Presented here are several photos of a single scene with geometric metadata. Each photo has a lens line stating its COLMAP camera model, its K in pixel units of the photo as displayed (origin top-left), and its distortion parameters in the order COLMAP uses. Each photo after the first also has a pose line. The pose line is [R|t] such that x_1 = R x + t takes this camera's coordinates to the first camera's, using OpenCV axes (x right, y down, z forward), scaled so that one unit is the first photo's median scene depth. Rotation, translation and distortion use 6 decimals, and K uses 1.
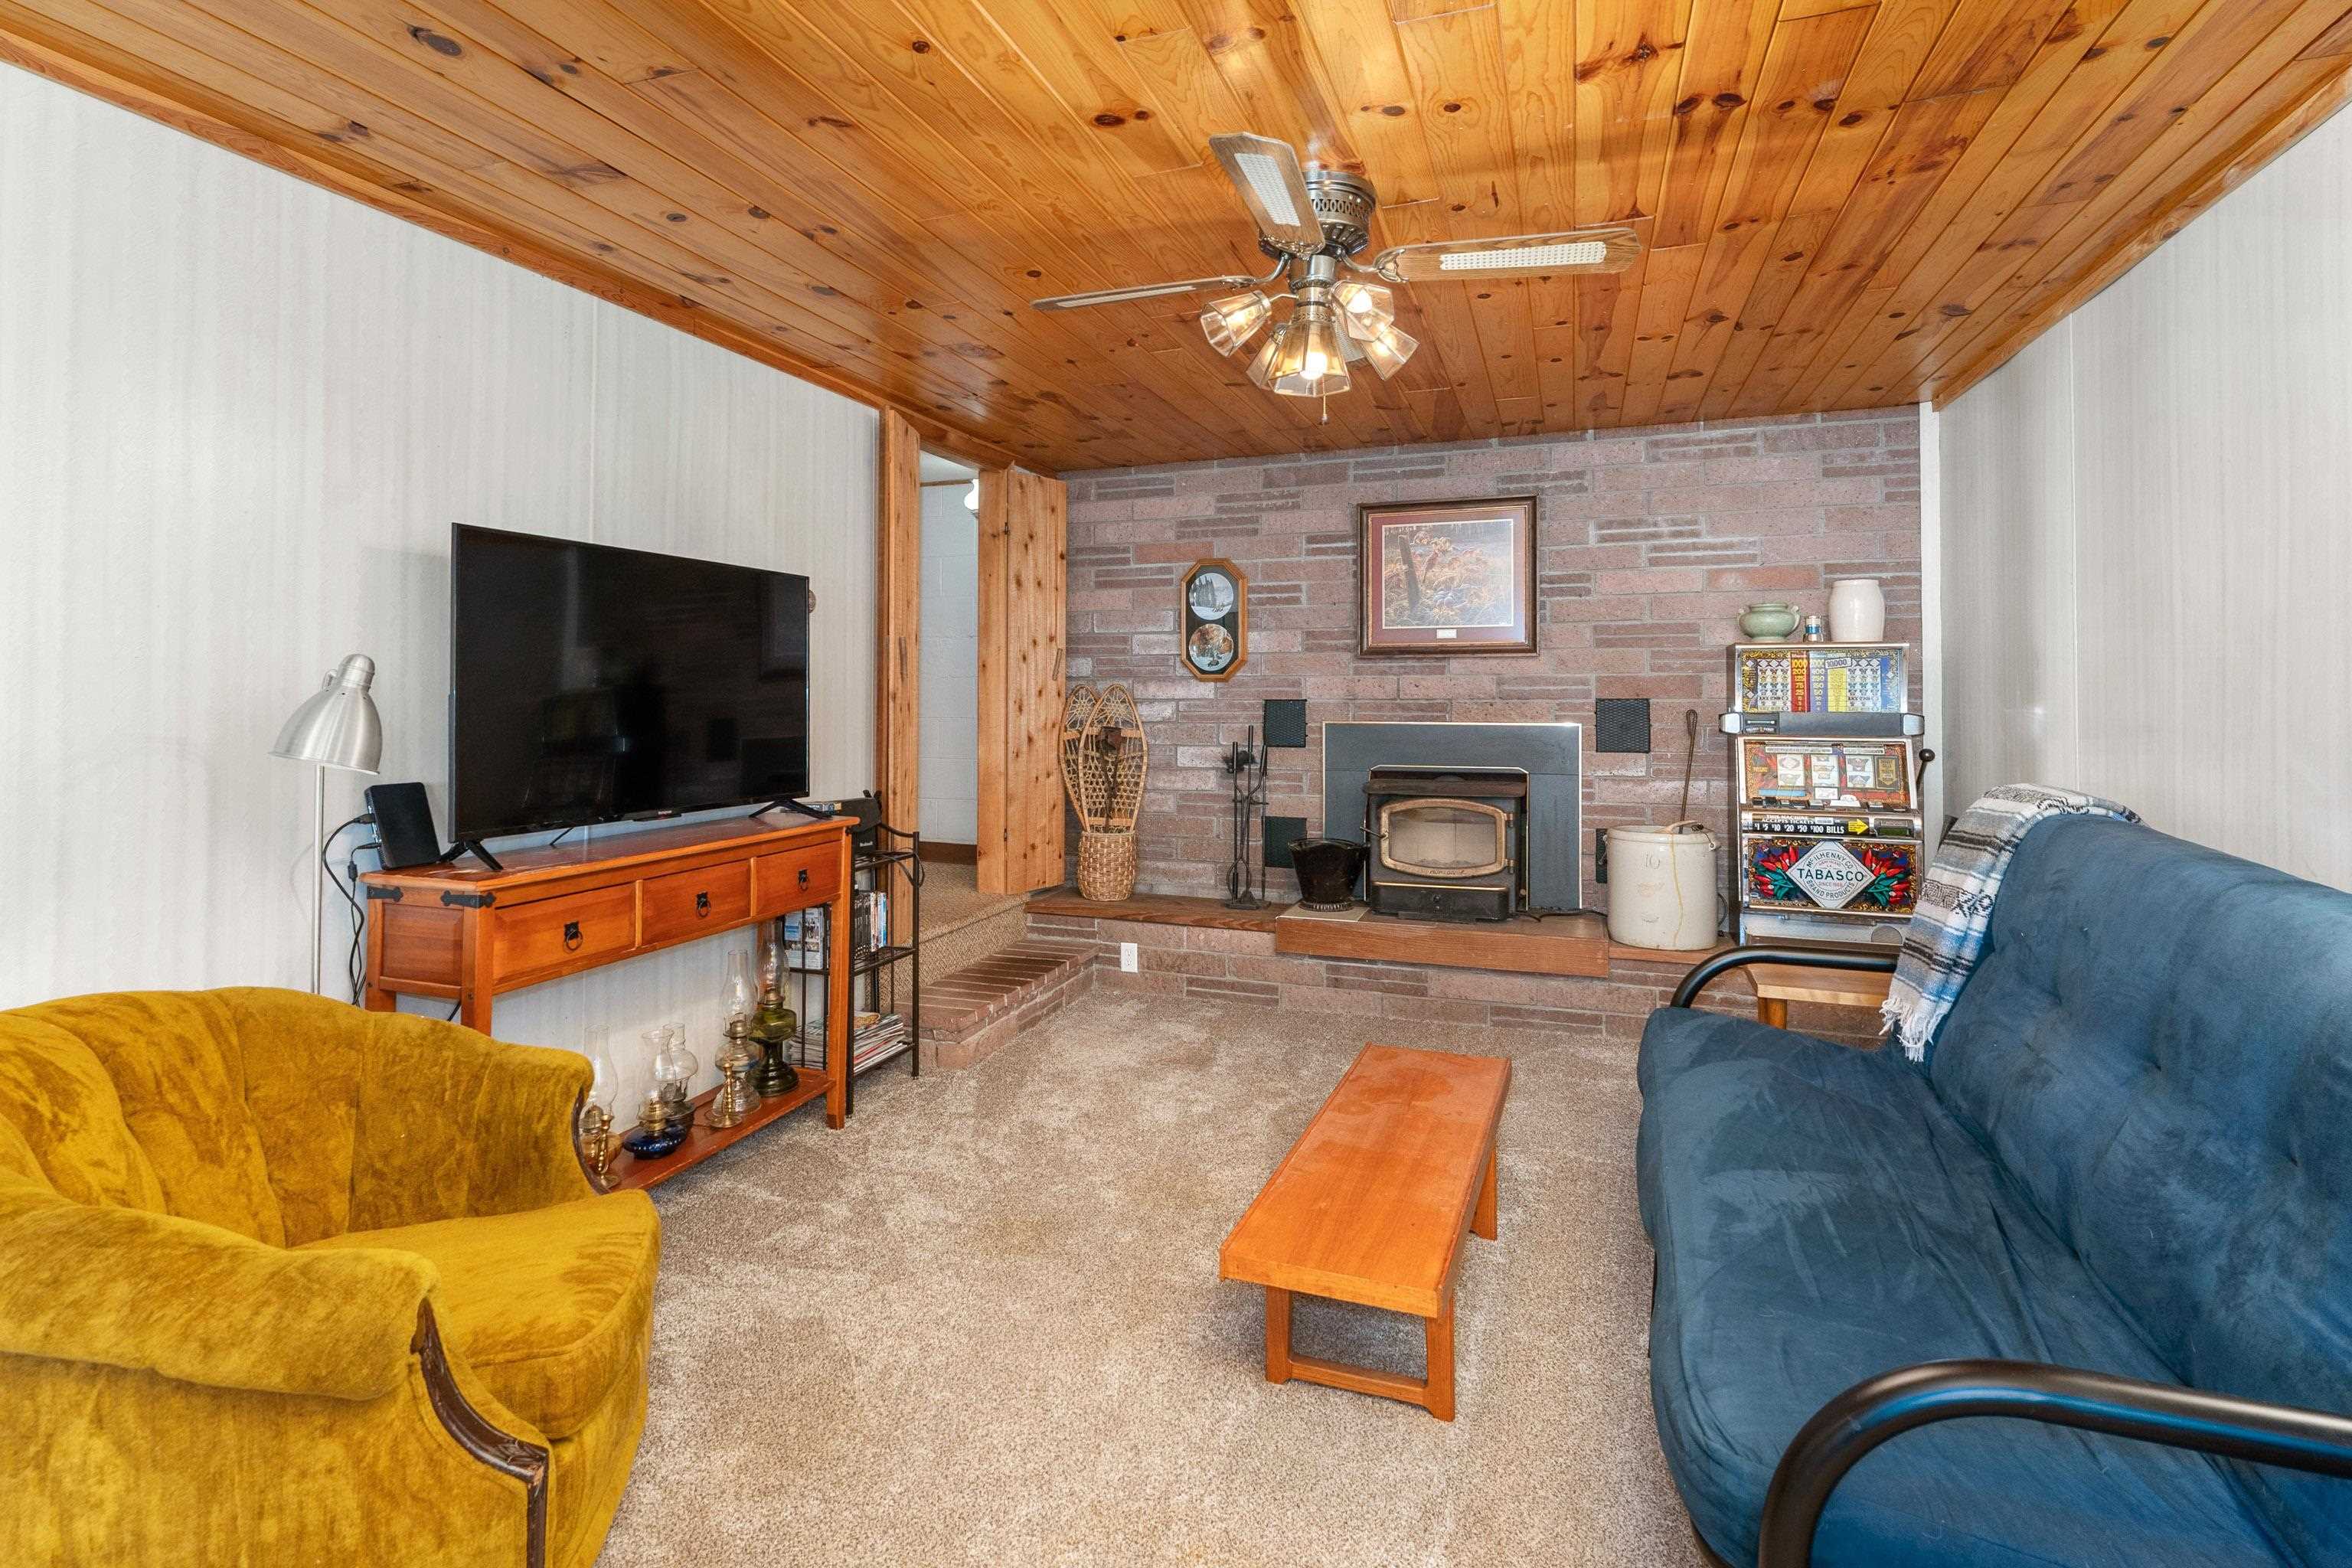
lens RADIAL K [[1061.5, 0, 1220.8], [0, 1061.5, 680.0], [0, 0, 1]] dist [-0.003324, -0.000250]
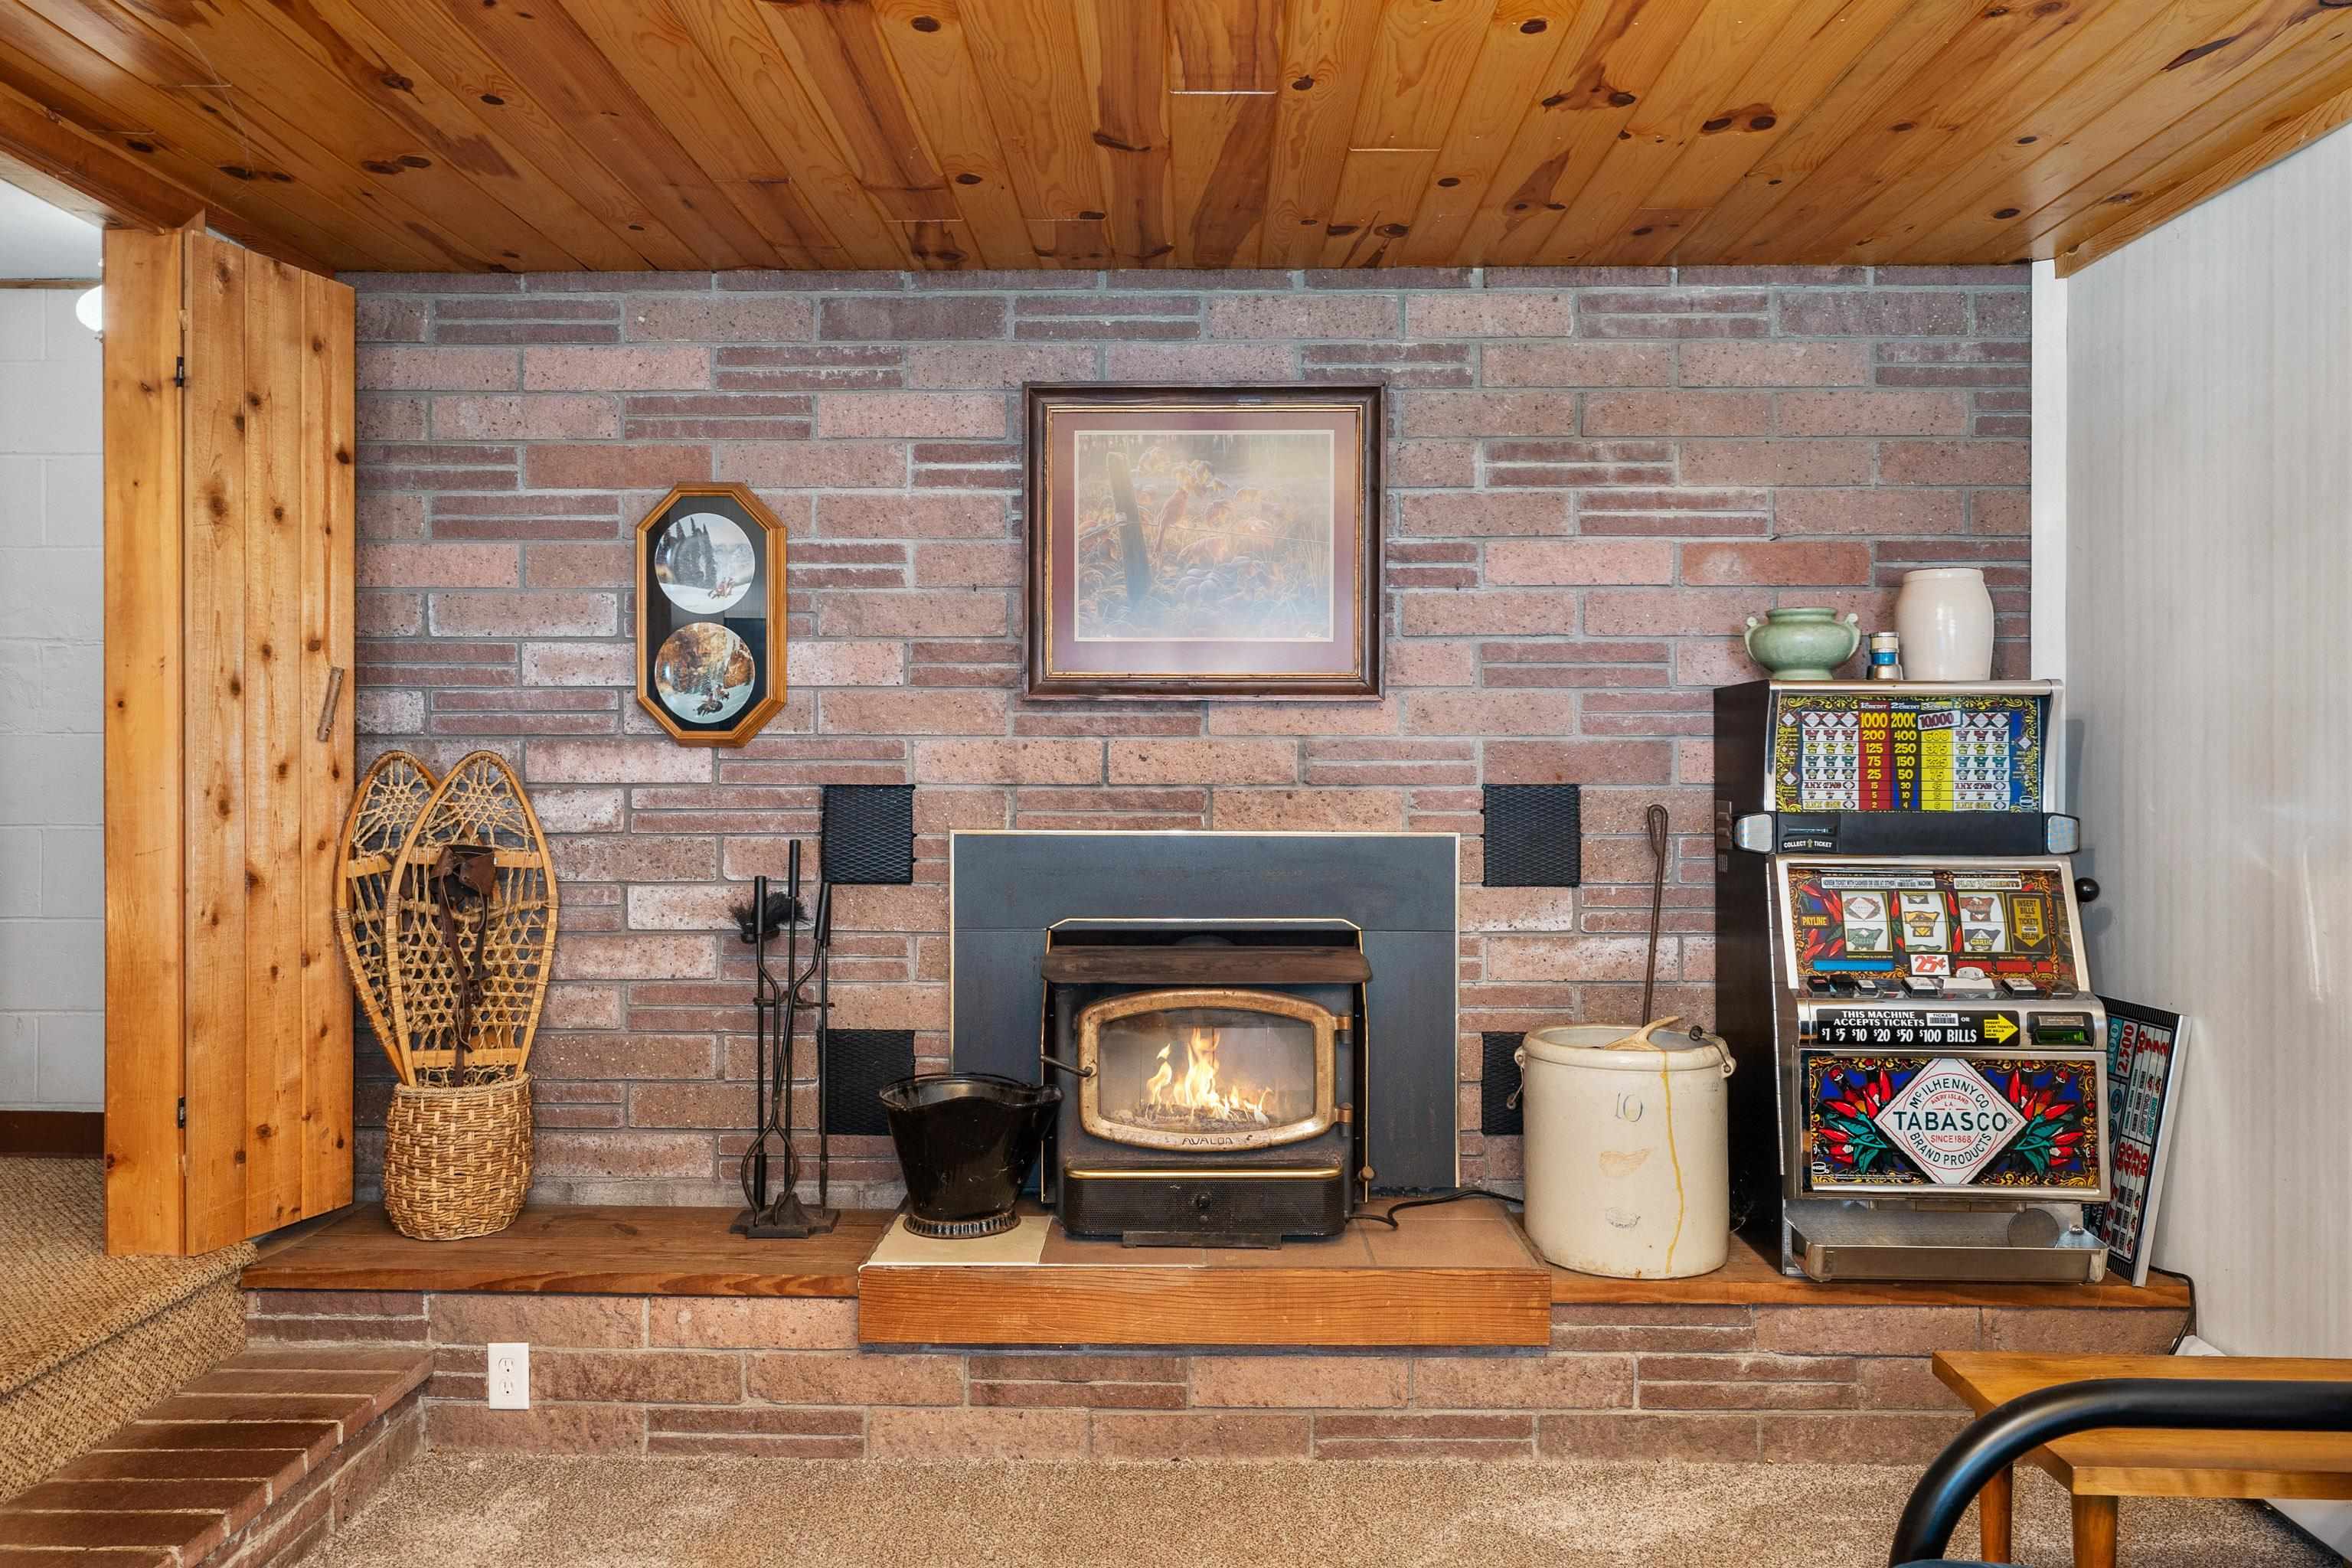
lens RADIAL K [[1527.9, 0, 1195.1], [0, 1527.9, 763.0], [0, 0, 1]] dist [-0.000920, 0.001183]
pose [[0.948820, 0.003273, 0.315801, -0.018322], [-0.006856, 0.999924, 0.010235, 0.000367], [-0.315744, -0.011876, 0.948770, 0.326168]]
